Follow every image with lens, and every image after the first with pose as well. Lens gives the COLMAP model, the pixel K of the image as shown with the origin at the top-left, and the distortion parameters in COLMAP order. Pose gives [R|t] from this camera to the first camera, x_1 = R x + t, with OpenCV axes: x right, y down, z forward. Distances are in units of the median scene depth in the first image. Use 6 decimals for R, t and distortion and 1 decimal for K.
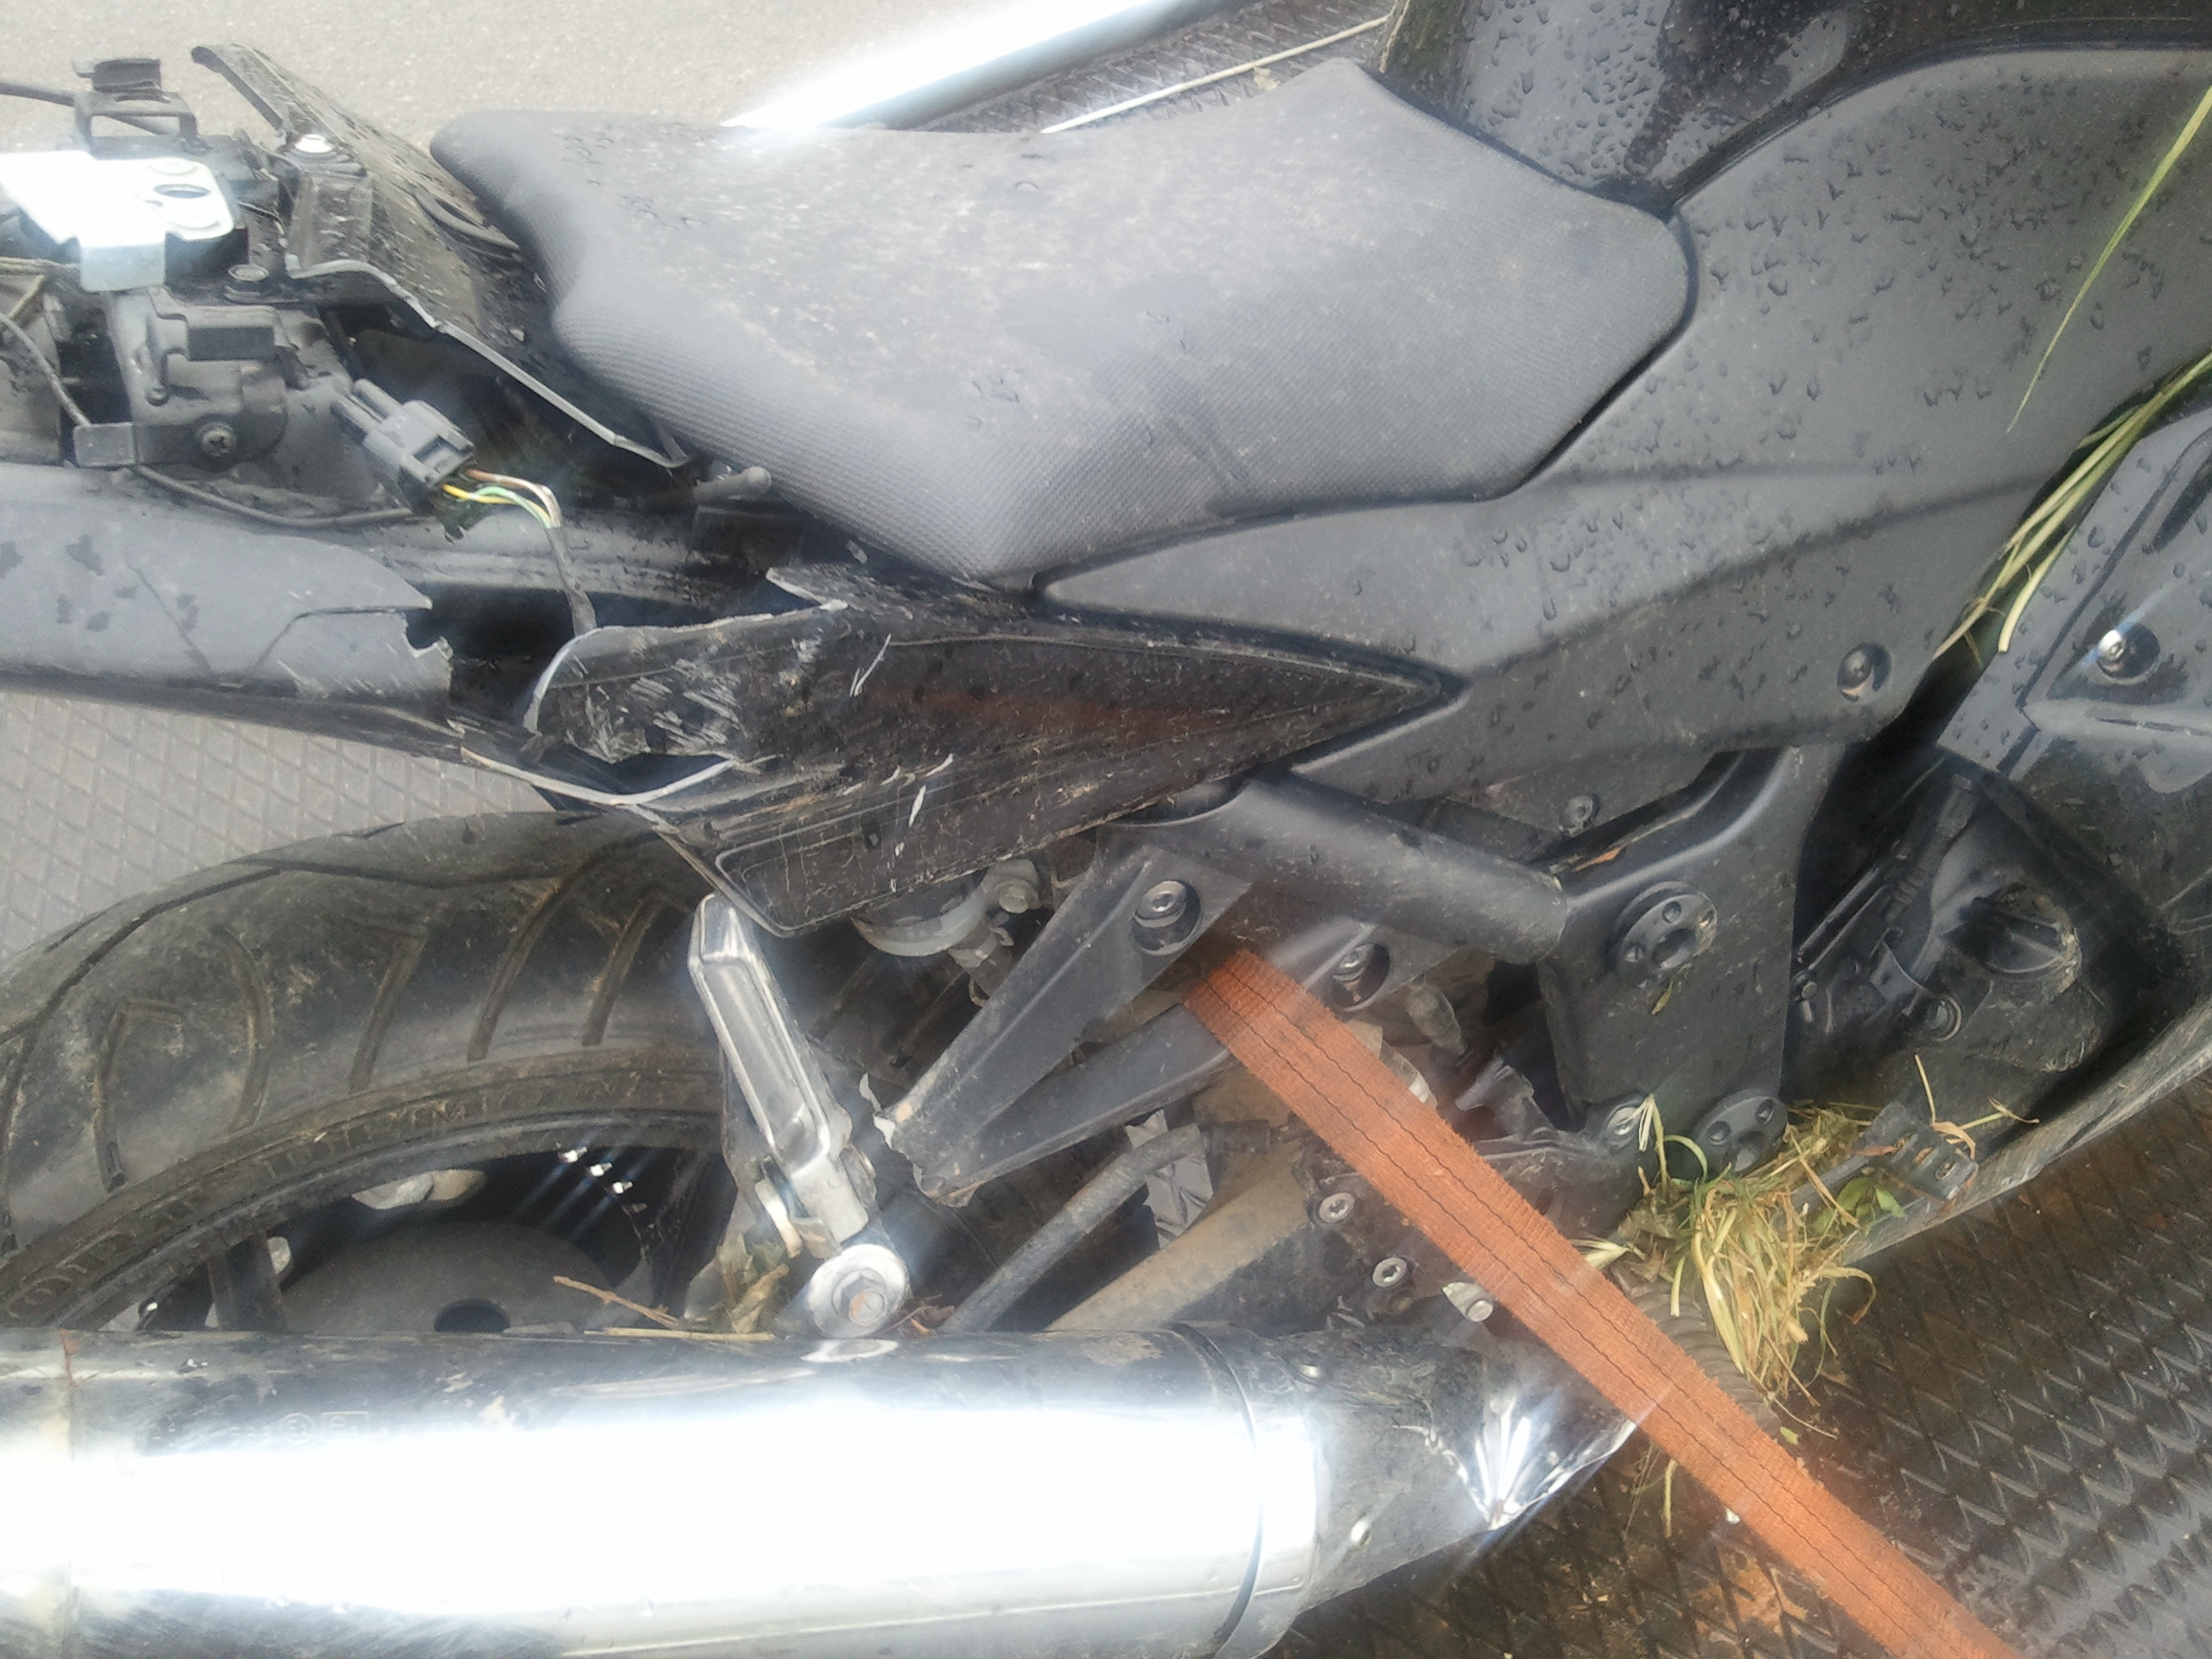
lens RADIAL K [[2391.7, 0, 1106.0], [0, 2391.7, 829.5], [0, 0, 1]] dist [0.016886, -0.226855]
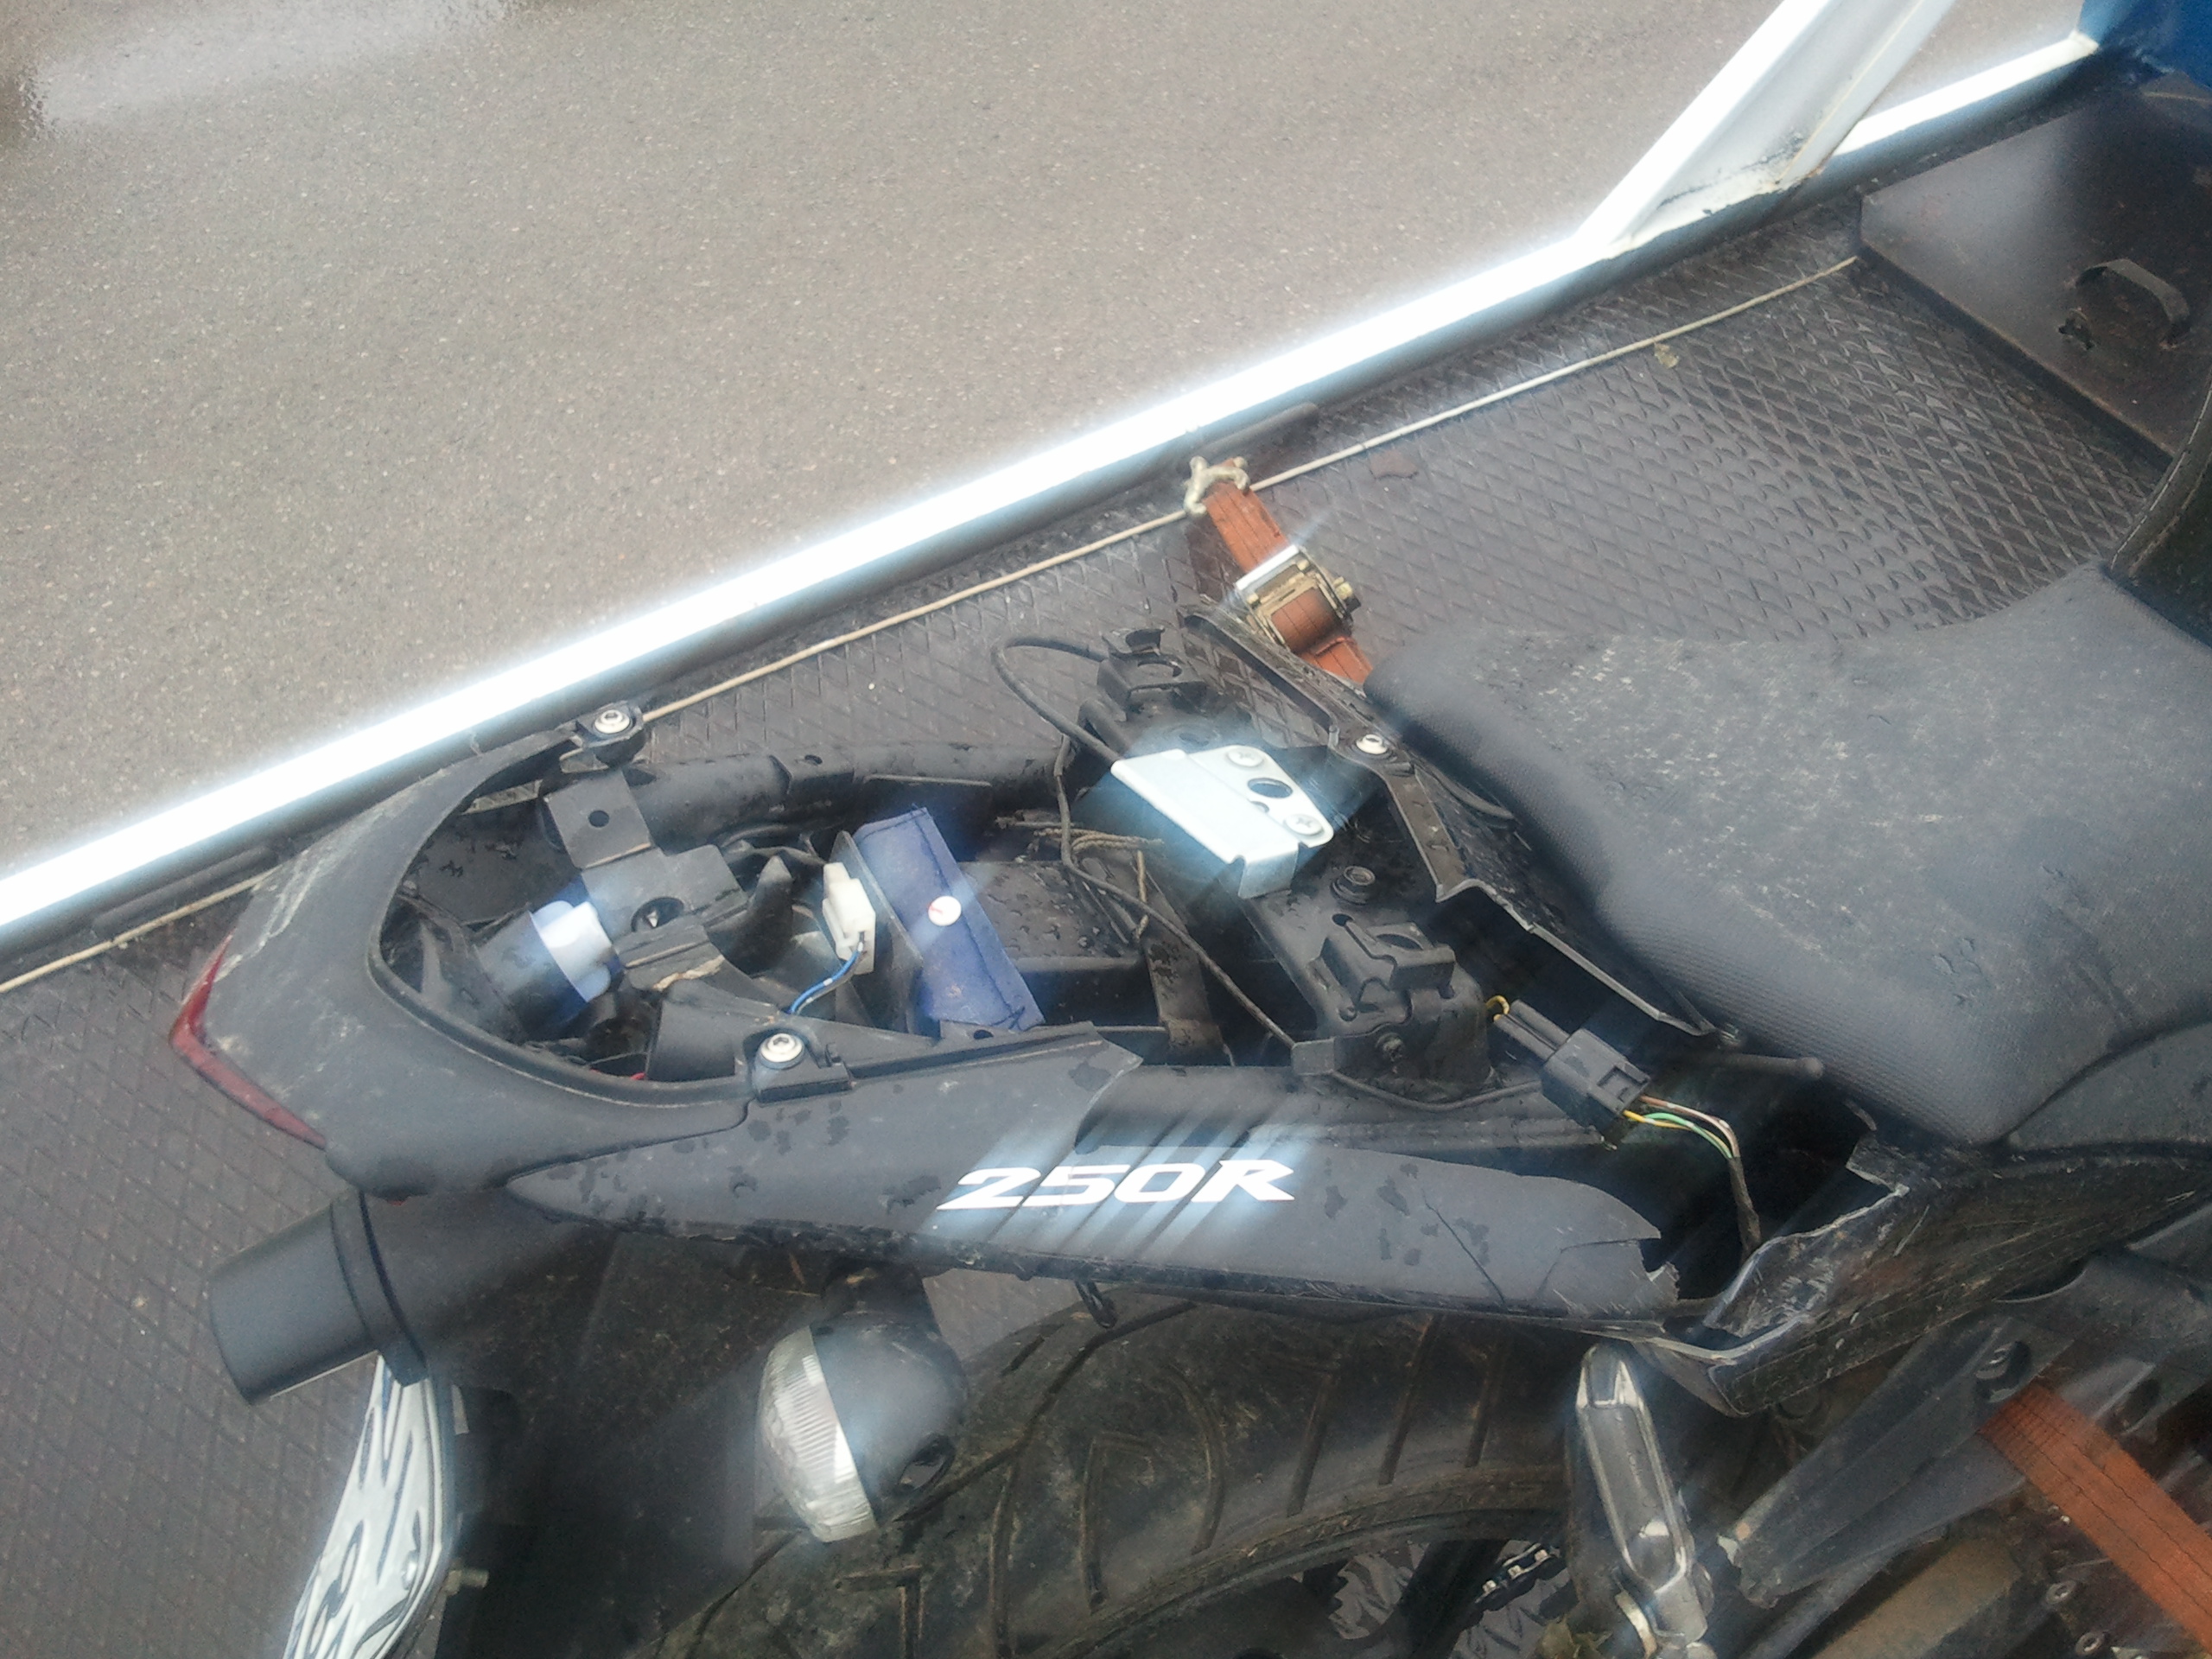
lens RADIAL K [[2382.7, 0, 1097.3], [0, 2382.7, 794.0], [0, 0, 1]] dist [0.019799, -0.186328]
pose [[0.997986, 0.013533, -0.061982, -0.337305], [-0.017033, 0.998269, -0.056291, -0.165980], [0.061113, 0.057233, 0.996489, -0.152979]]
